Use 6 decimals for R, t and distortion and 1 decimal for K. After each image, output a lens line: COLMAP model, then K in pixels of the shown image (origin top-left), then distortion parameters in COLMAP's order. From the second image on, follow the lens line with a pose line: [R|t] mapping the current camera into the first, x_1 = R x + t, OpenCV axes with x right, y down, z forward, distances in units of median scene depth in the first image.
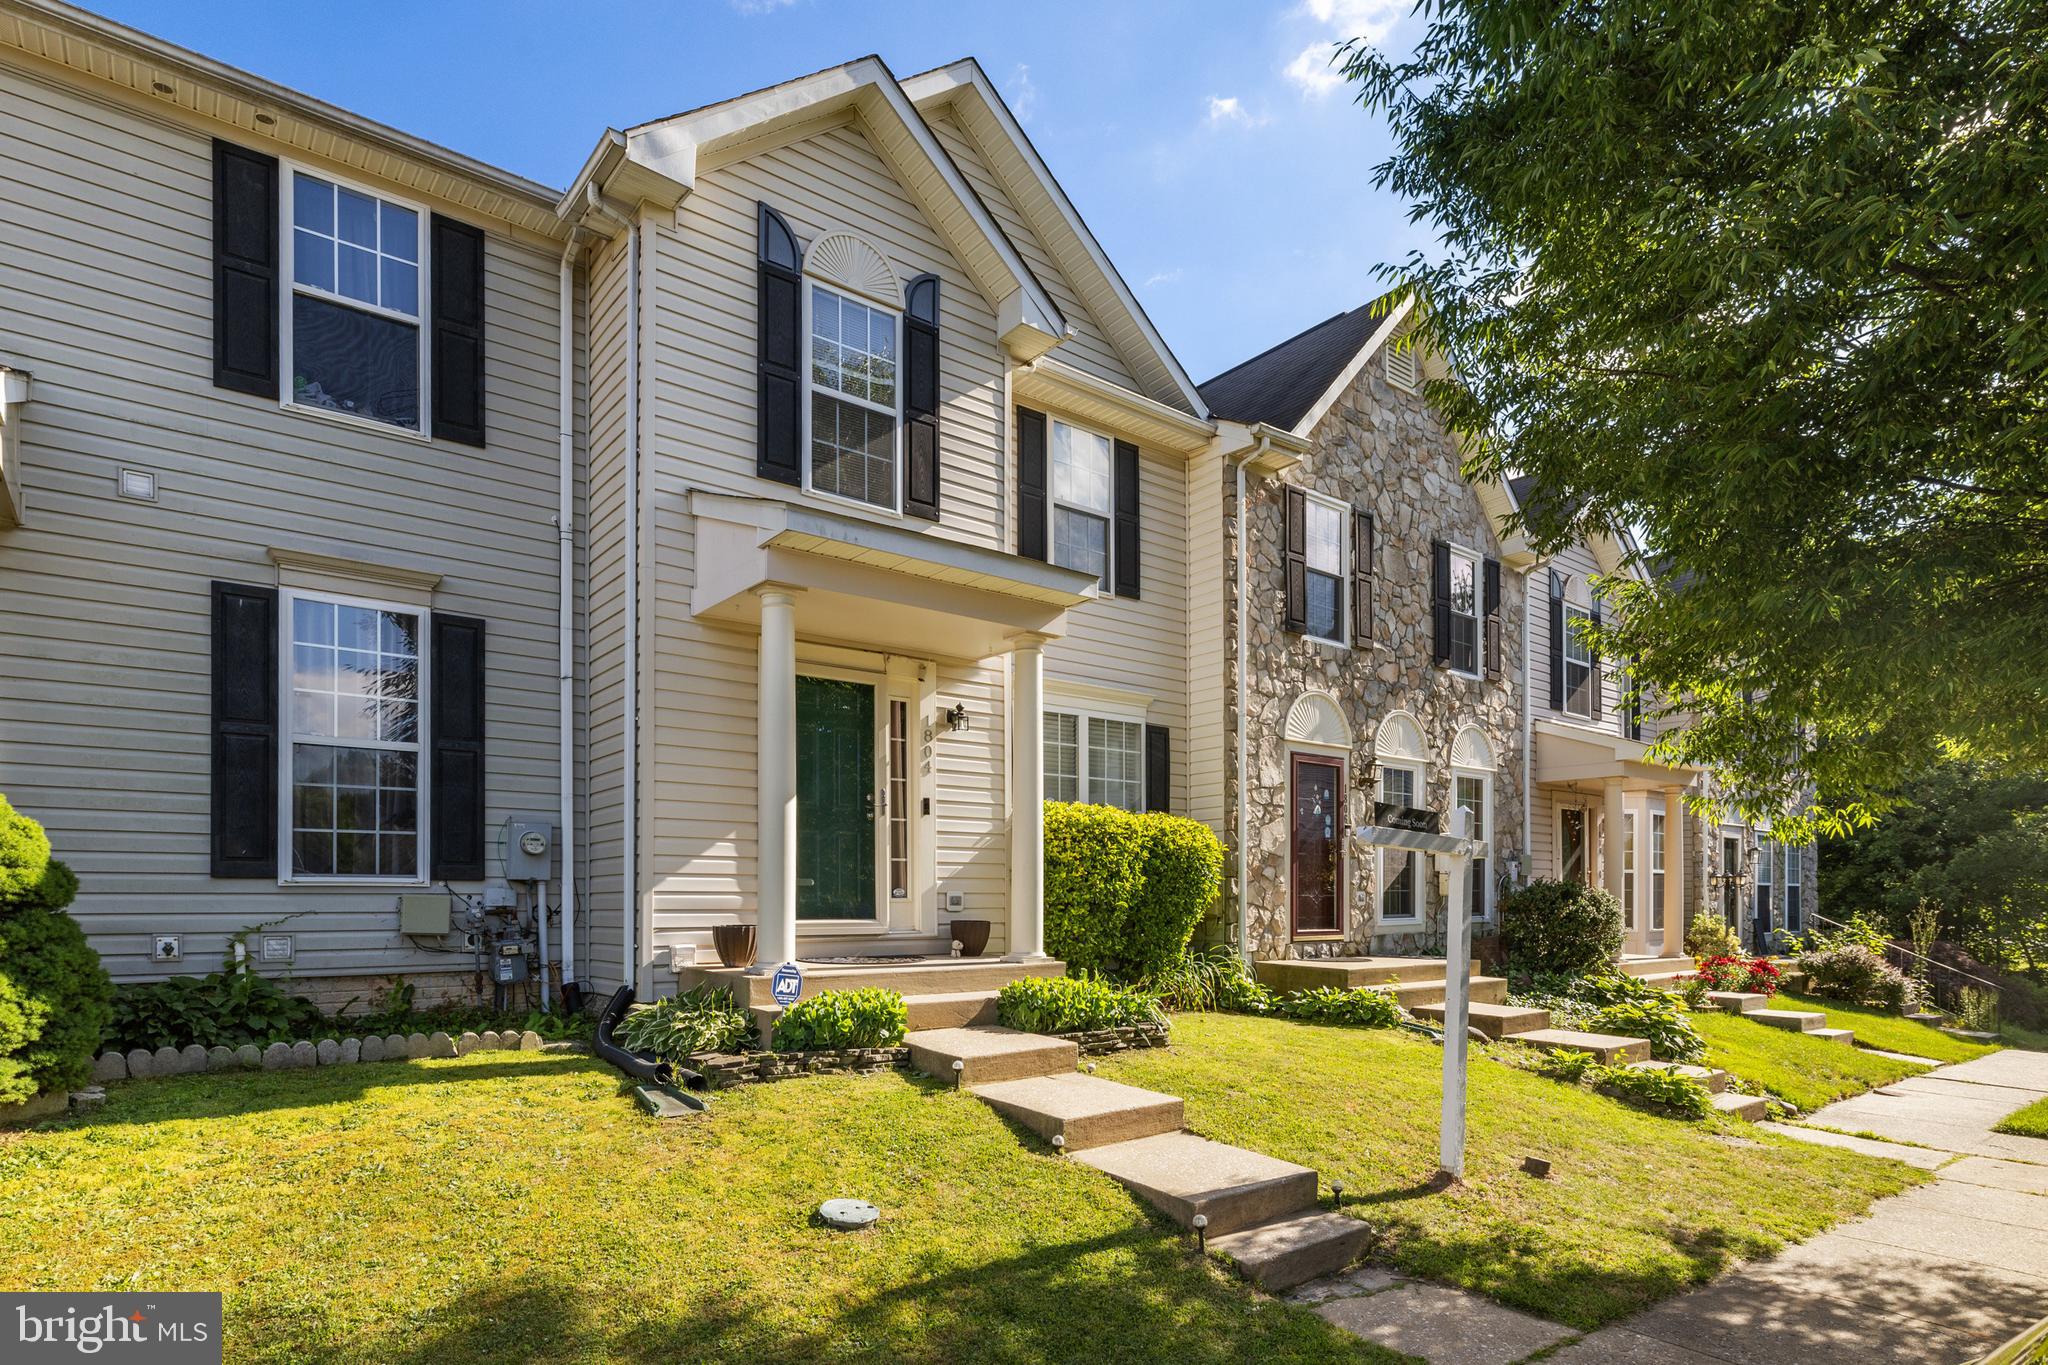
lens RADIAL K [[1054.0, 0, 1011.3], [0, 1054.0, 901.5], [0, 0, 1]] dist [-0.001632, -0.000687]
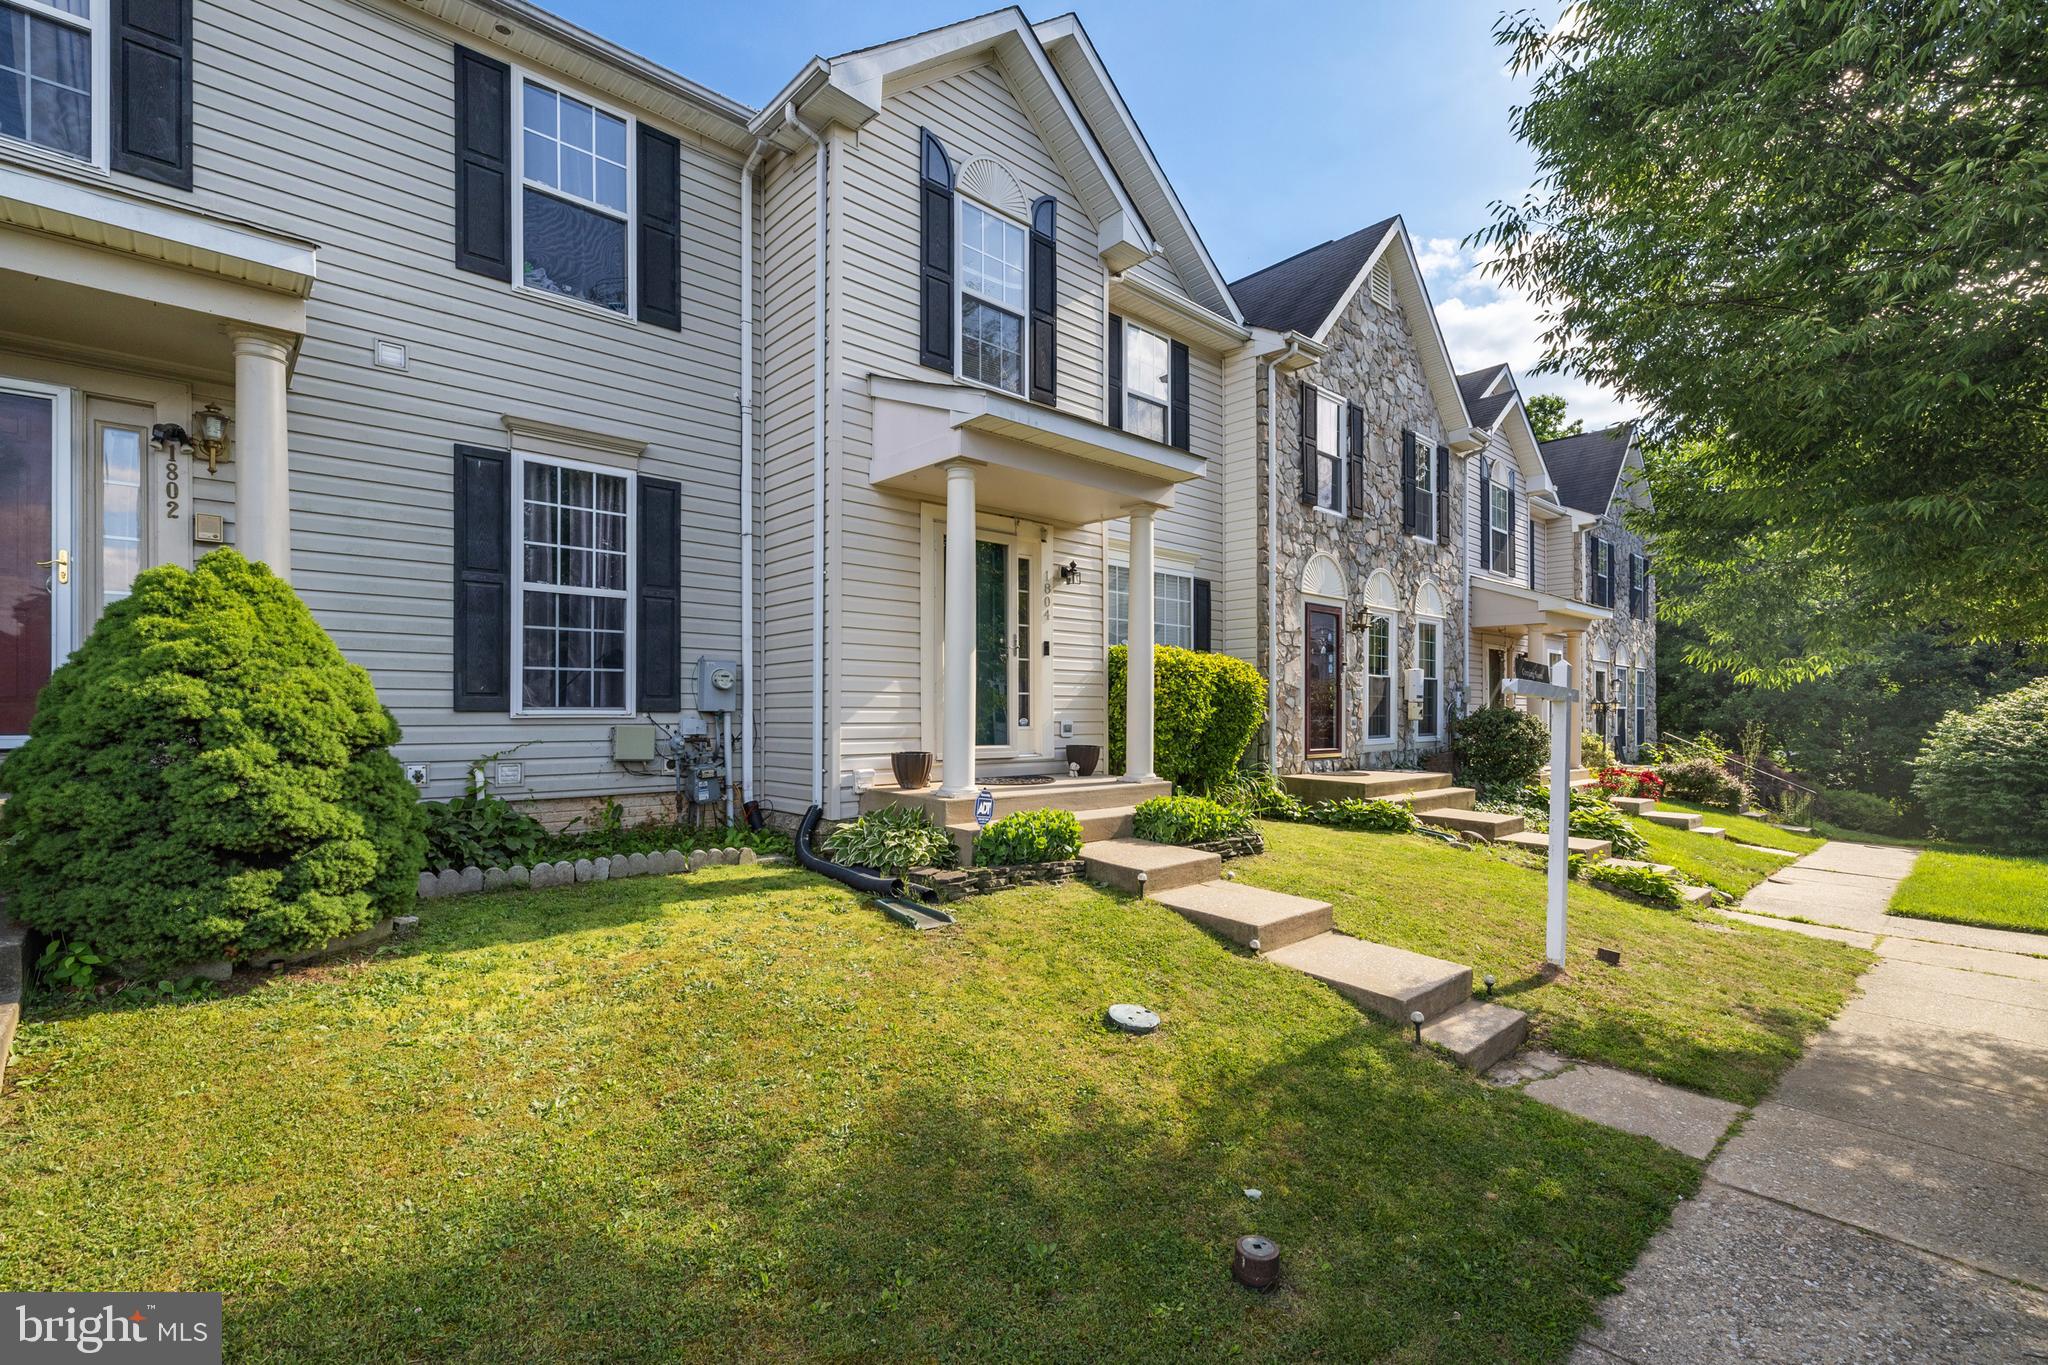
lens RADIAL K [[871.0, 0, 1018.3], [0, 871.0, 711.3], [0, 0, 1]] dist [0.001942, -0.000442]
pose [[0.997457, 0.004529, 0.071121, -0.202956], [-0.004464, 0.999989, -0.001074, -0.021213], [-0.071125, 0.000753, 0.997467, 0.036526]]
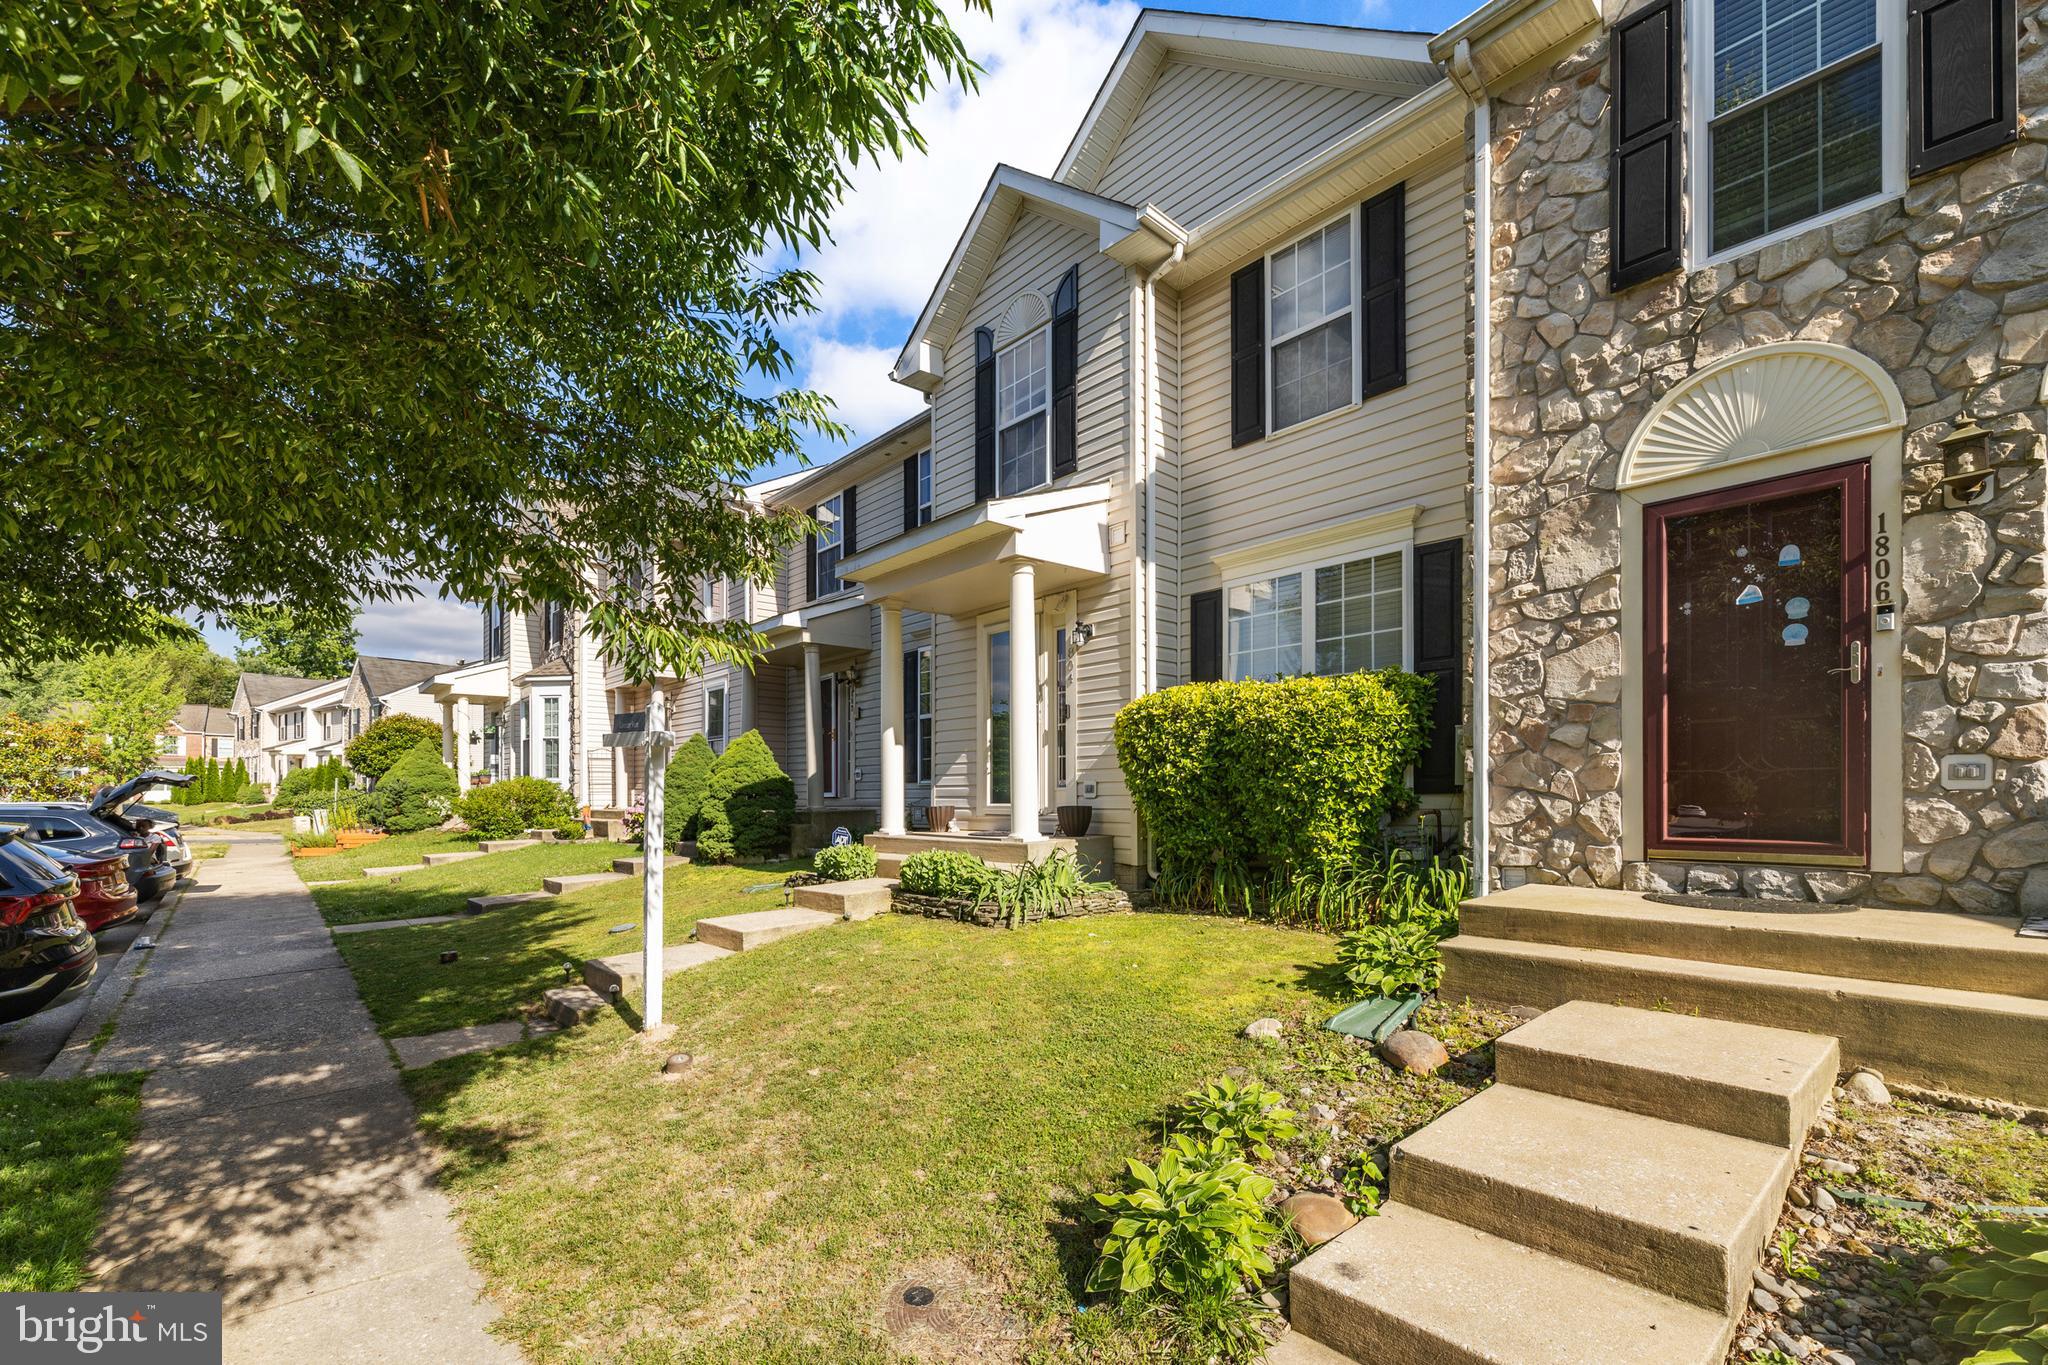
lens RADIAL K [[871.0, 0, 1038.4], [0, 871.0, 793.0], [0, 0, 1]] dist [0.001942, -0.000442]
pose [[0.093995, -0.004470, -0.995563, 1.020688], [0.002479, 0.999988, -0.004256, 0.008771], [0.995570, -0.002068, 0.094005, 0.977121]]
